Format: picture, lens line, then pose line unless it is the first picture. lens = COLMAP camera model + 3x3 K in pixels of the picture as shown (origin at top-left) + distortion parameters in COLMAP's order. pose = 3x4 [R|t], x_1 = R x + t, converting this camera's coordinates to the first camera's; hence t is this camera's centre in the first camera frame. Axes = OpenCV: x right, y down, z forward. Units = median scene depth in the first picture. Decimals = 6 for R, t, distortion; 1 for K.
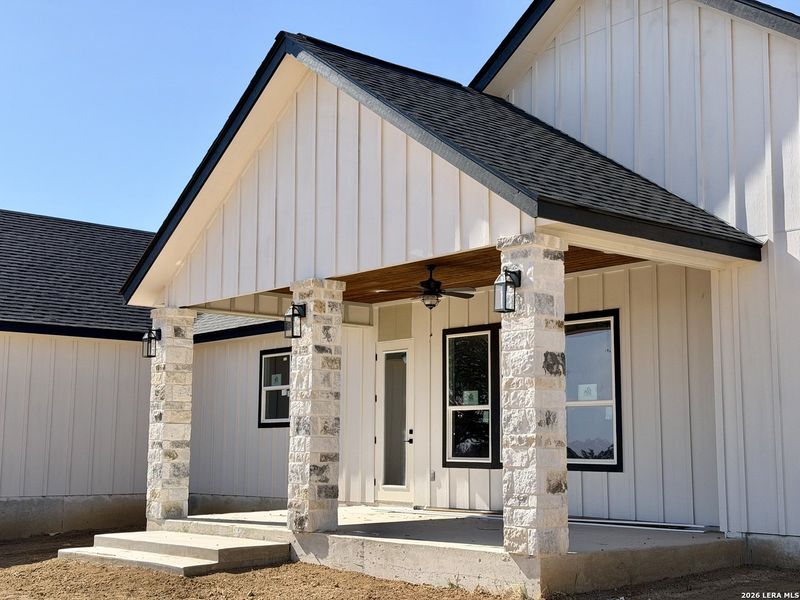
lens RADIAL K [[1109.8, 0, 400.0], [0, 1109.8, 300.0], [0, 0, 1]] dist [0.110581, 0.024801]
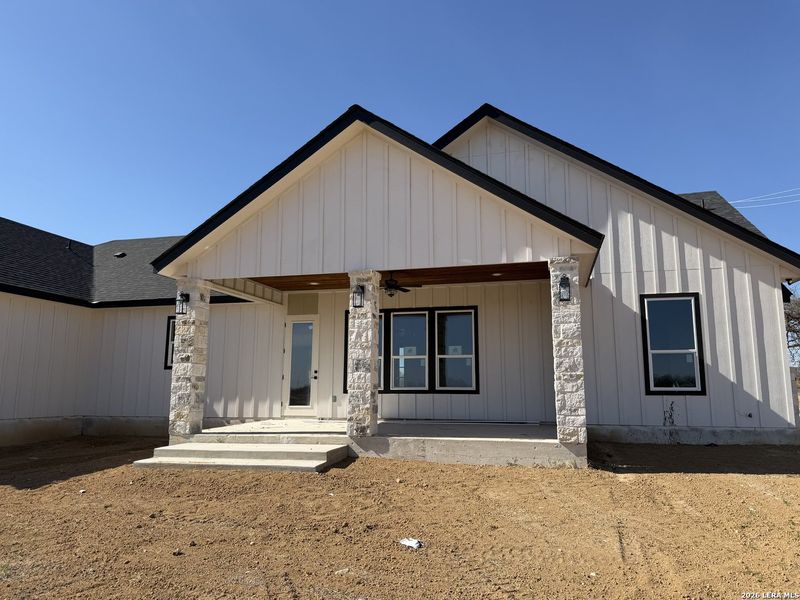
lens RADIAL K [[554.0, 0, 403.0], [0, 554.0, 300.4], [0, 0, 1]] dist [0.142748, -0.215334]
pose [[0.812284, 0.085379, 0.576980, -0.474863], [-0.075433, 0.996298, -0.041233, 0.050422], [-0.578364, -0.010031, 0.815717, 0.345352]]
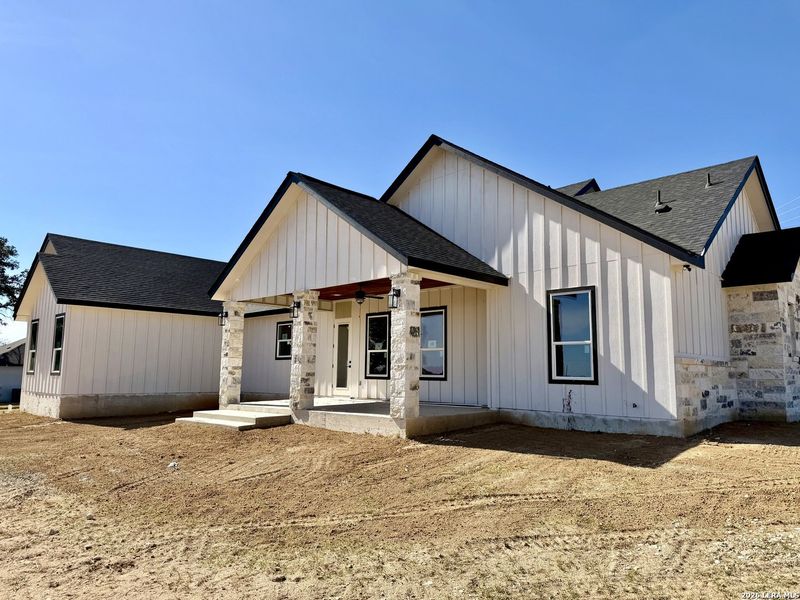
lens RADIAL K [[554.0, 0, 403.0], [0, 554.0, 300.4], [0, 0, 1]] dist [0.142748, -0.215334]
pose [[0.994972, 0.016557, 0.098778, 0.004902], [-0.017351, 0.999824, 0.007186, -0.009617], [-0.098641, -0.008863, 0.995084, -0.069647]]
